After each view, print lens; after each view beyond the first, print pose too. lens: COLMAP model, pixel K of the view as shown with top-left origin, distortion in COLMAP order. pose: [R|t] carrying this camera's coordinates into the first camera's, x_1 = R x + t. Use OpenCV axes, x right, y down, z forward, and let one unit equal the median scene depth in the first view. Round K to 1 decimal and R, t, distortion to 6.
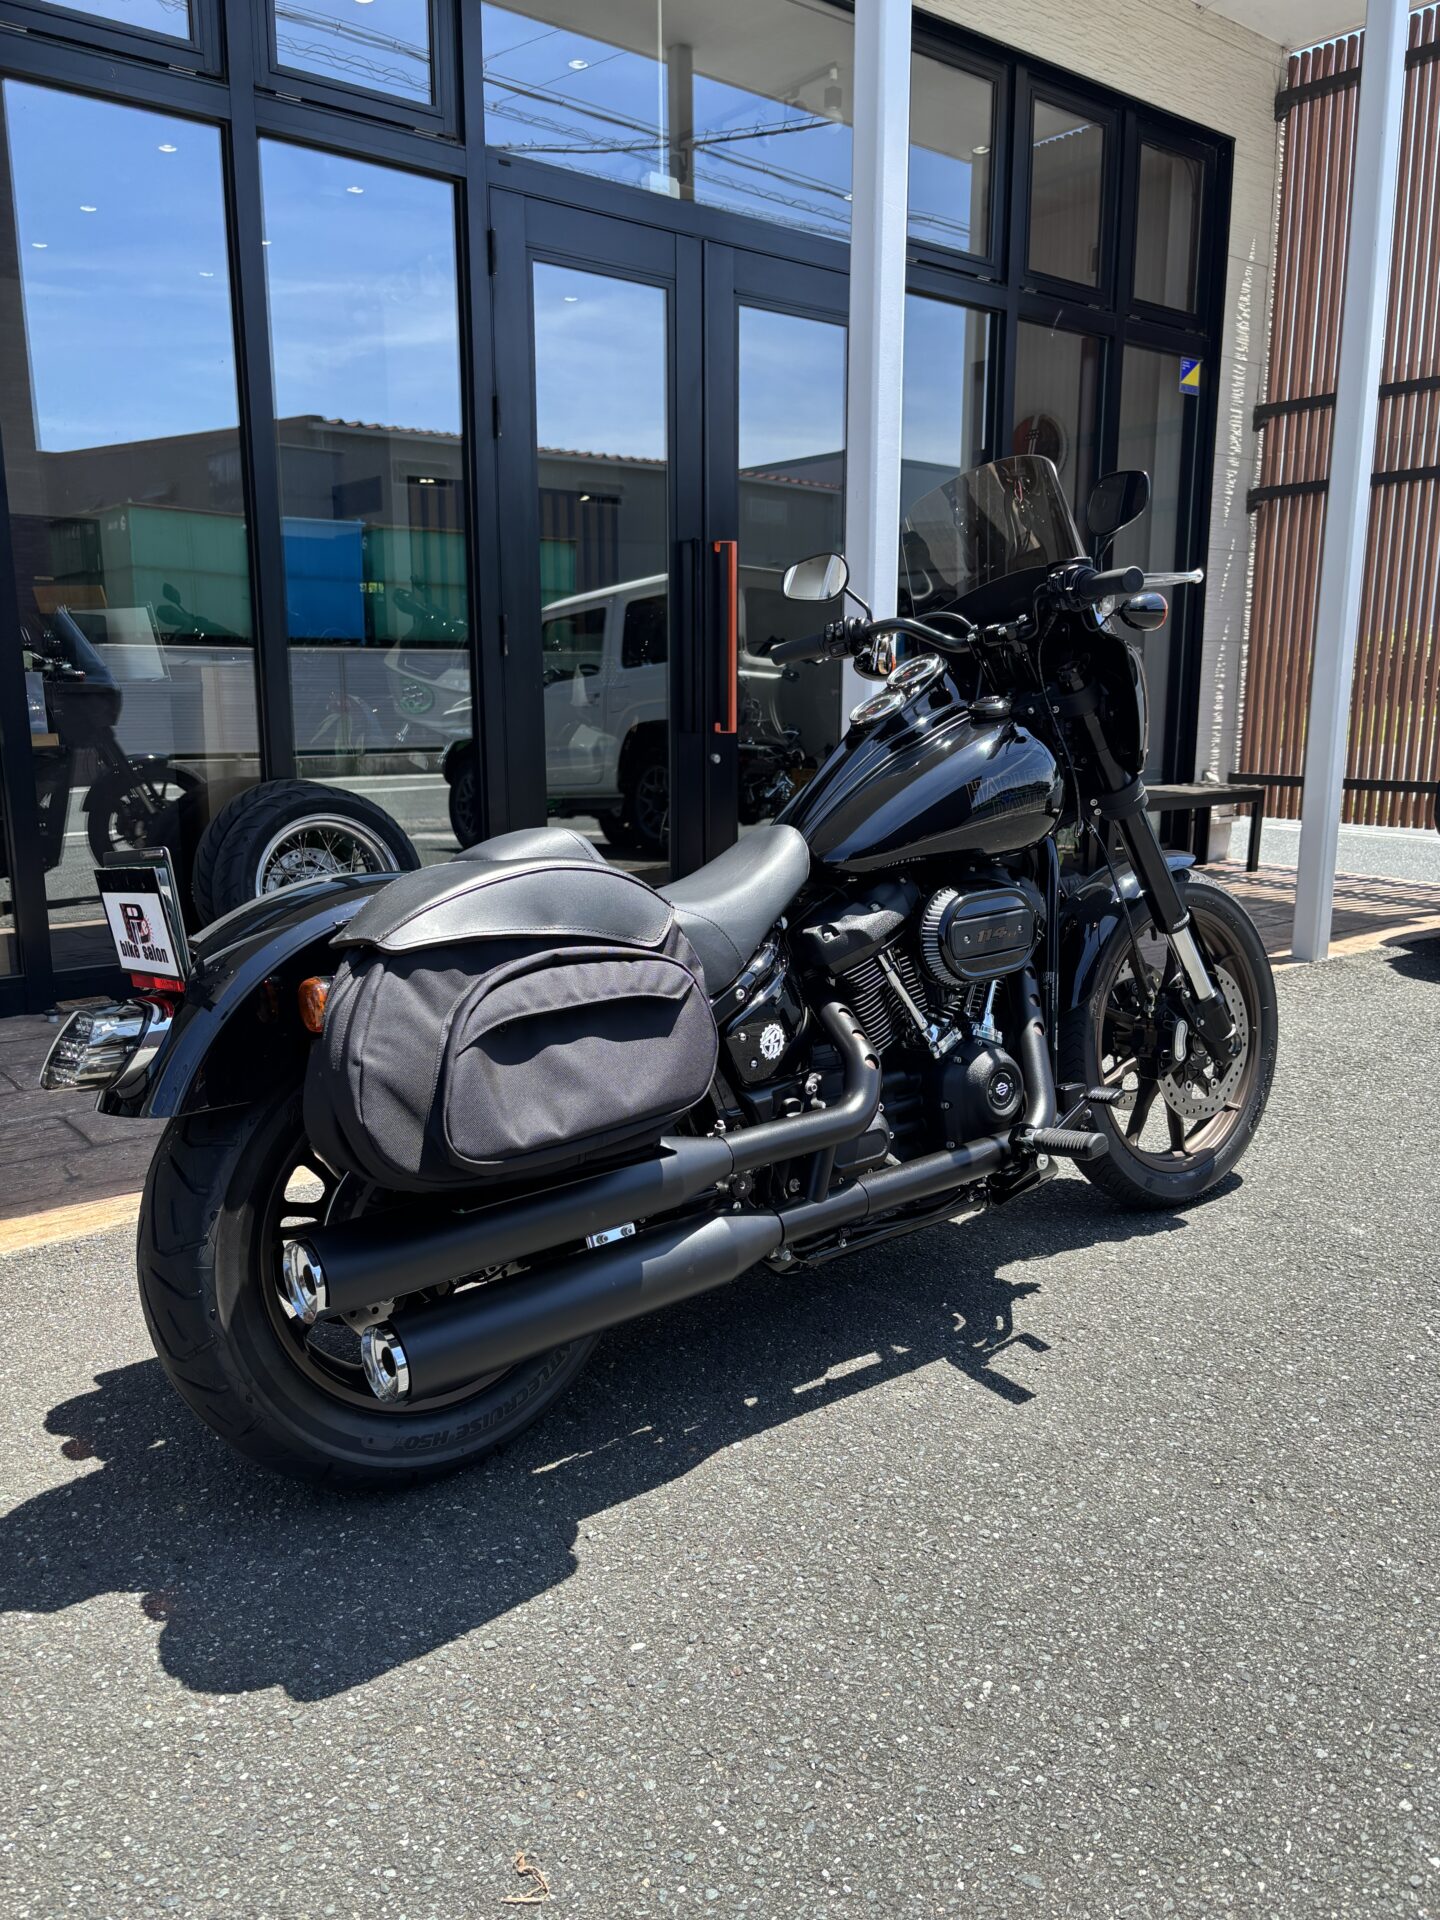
lens RADIAL K [[1472.9, 0, 711.6], [0, 1472.9, 980.0], [0, 0, 1]] dist [0.054188, -0.046804]
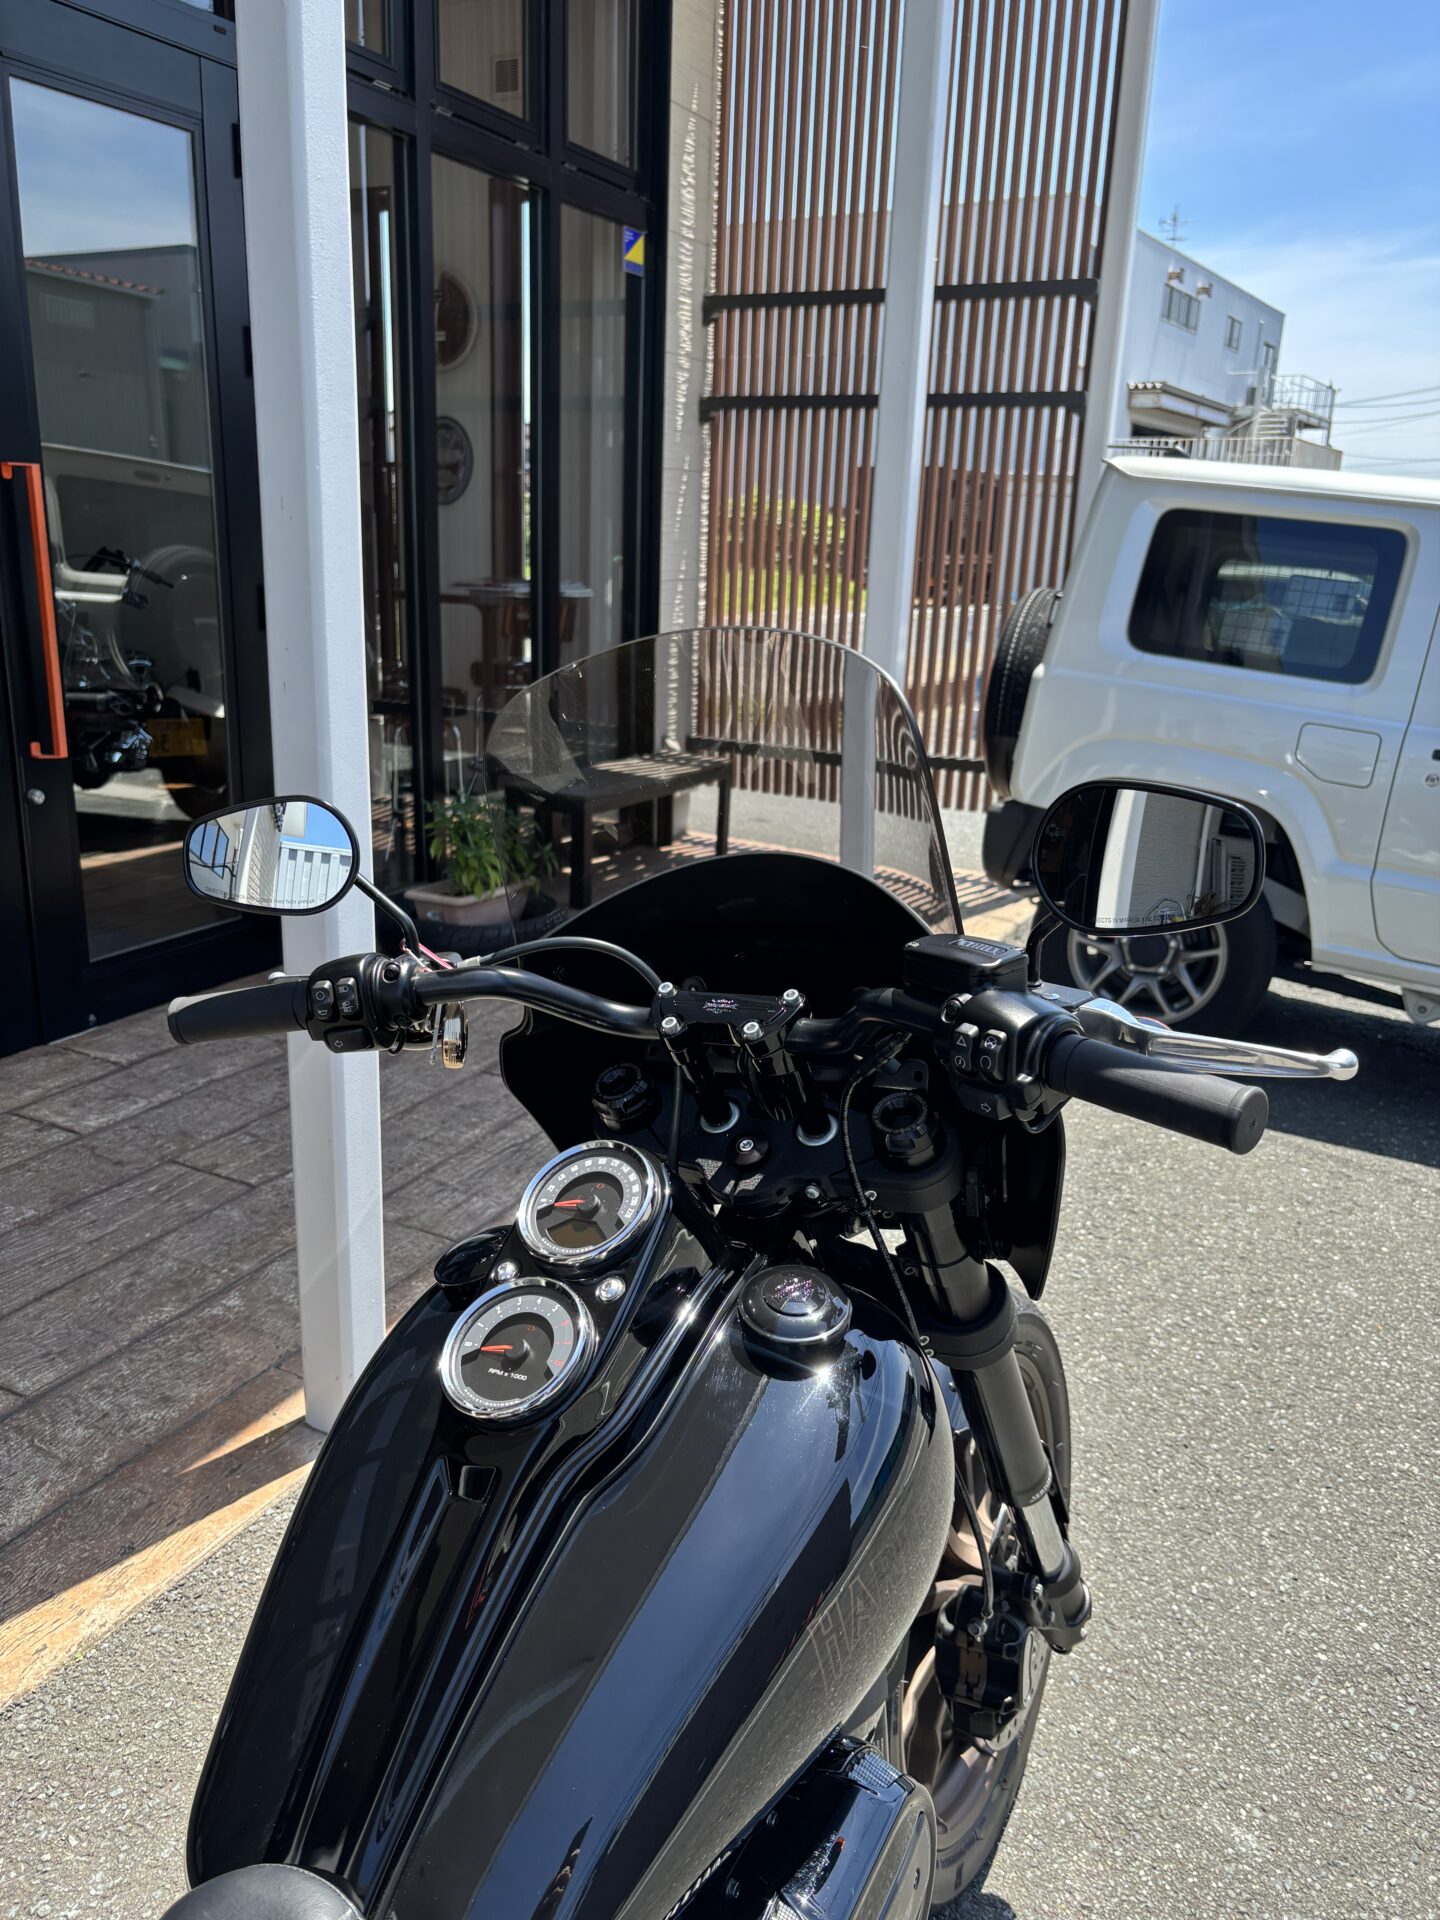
lens RADIAL K [[1472.9, 0, 711.5], [0, 1472.9, 953.0], [0, 0, 1]] dist [0.054188, -0.046804]
pose [[0.912801, -0.084463, 0.399576, 0.005255], [0.046620, 0.993535, 0.103514, -0.104715], [-0.405736, -0.075860, 0.910837, 0.211499]]
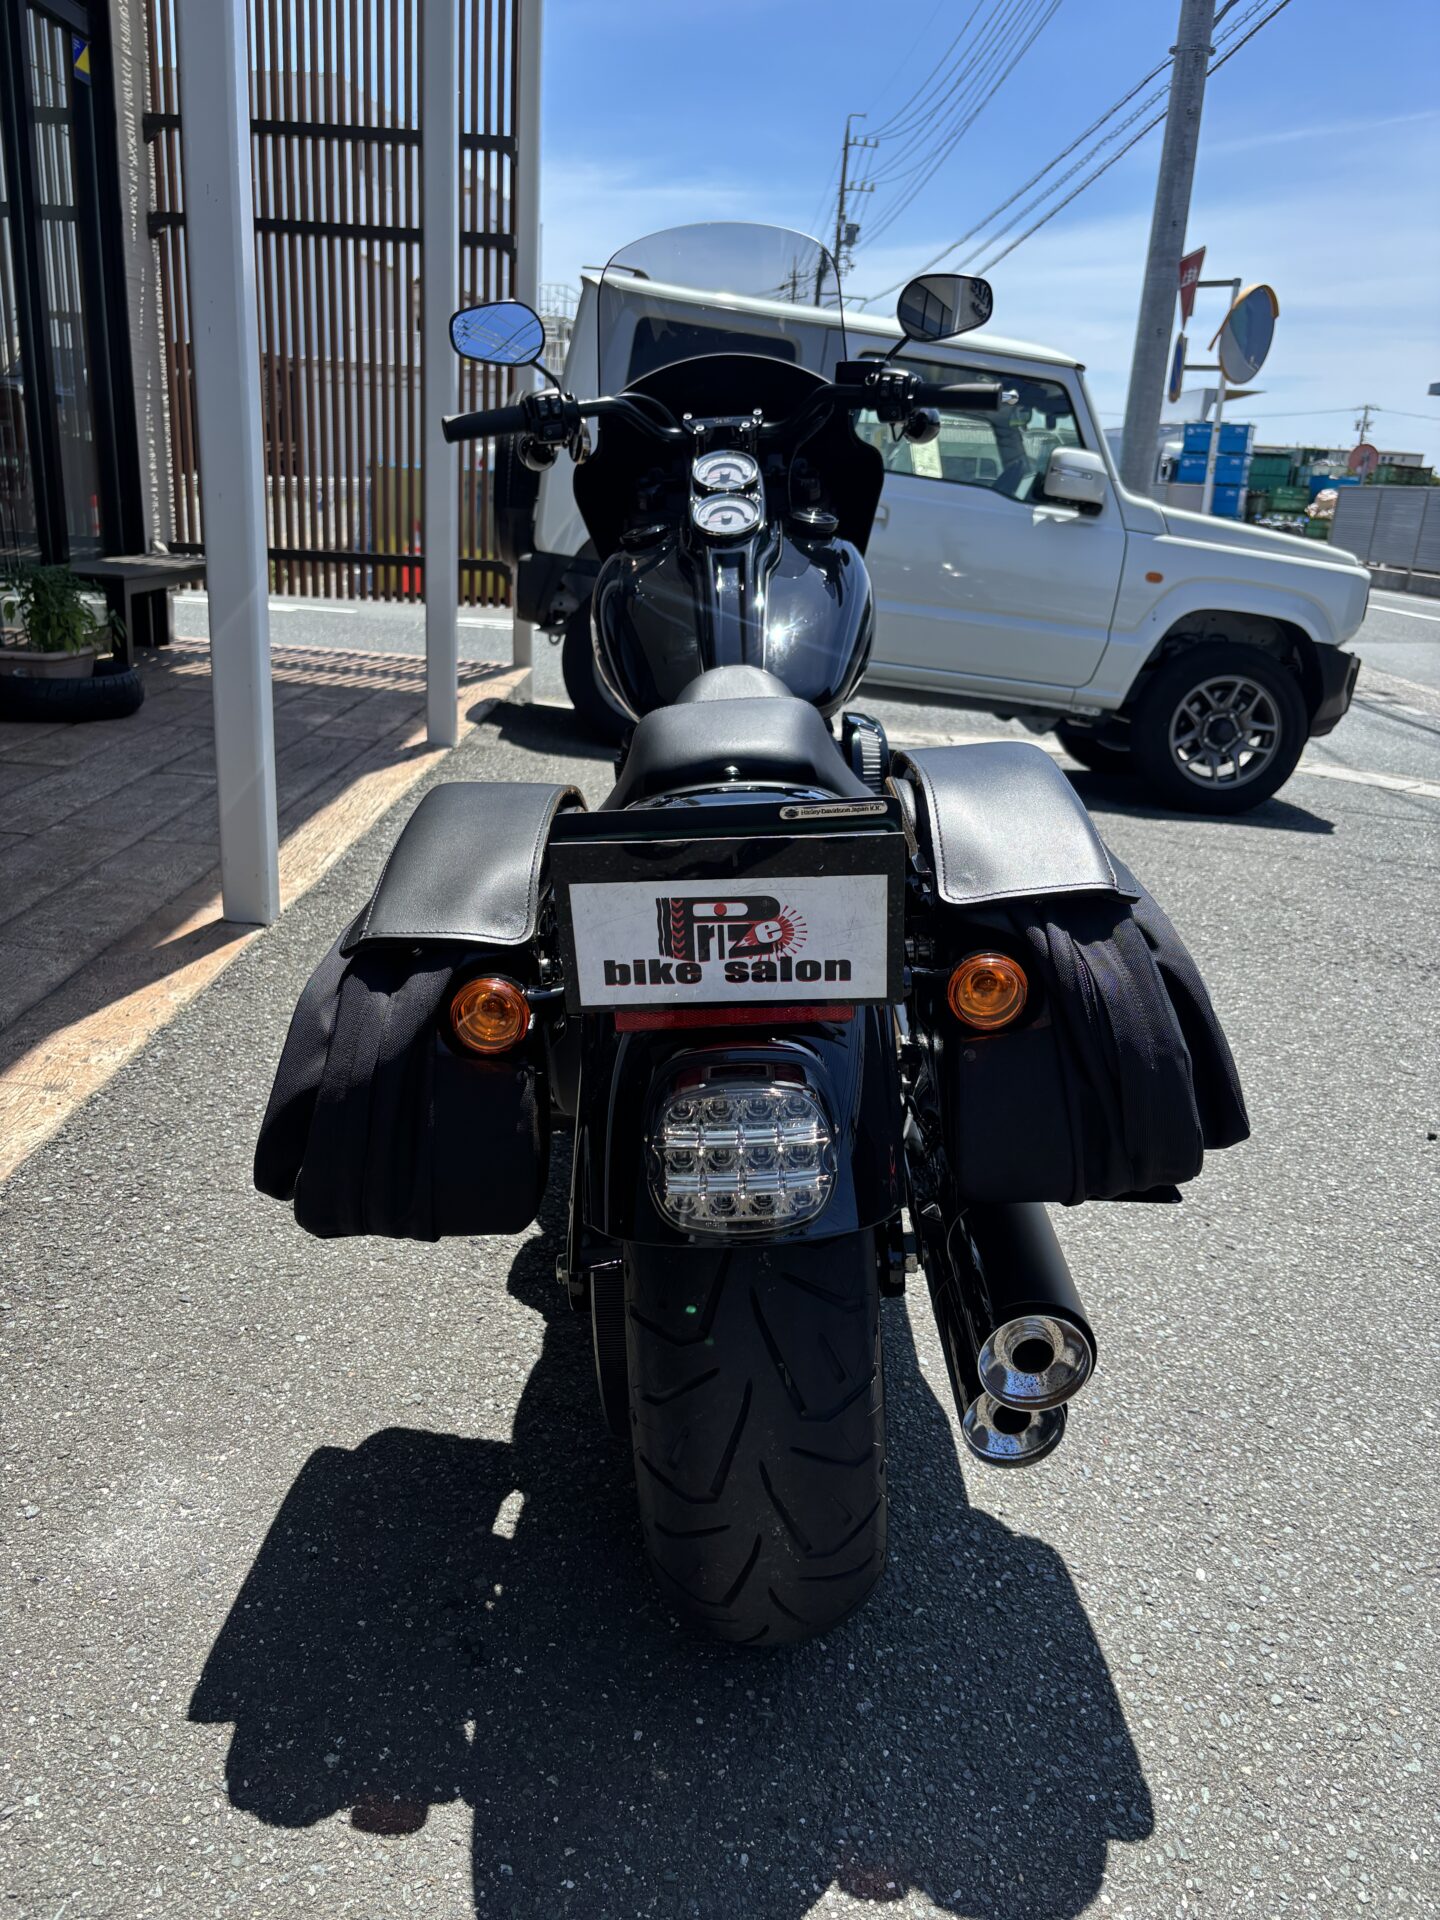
lens RADIAL K [[1472.9, 0, 723.7], [0, 1472.9, 967.8], [0, 0, 1]] dist [0.054188, -0.046804]
pose [[0.625315, -0.212329, 0.750931, -0.193410], [0.094251, 0.975777, 0.197421, -0.032213], [-0.774660, -0.052674, 0.630181, 0.145333]]
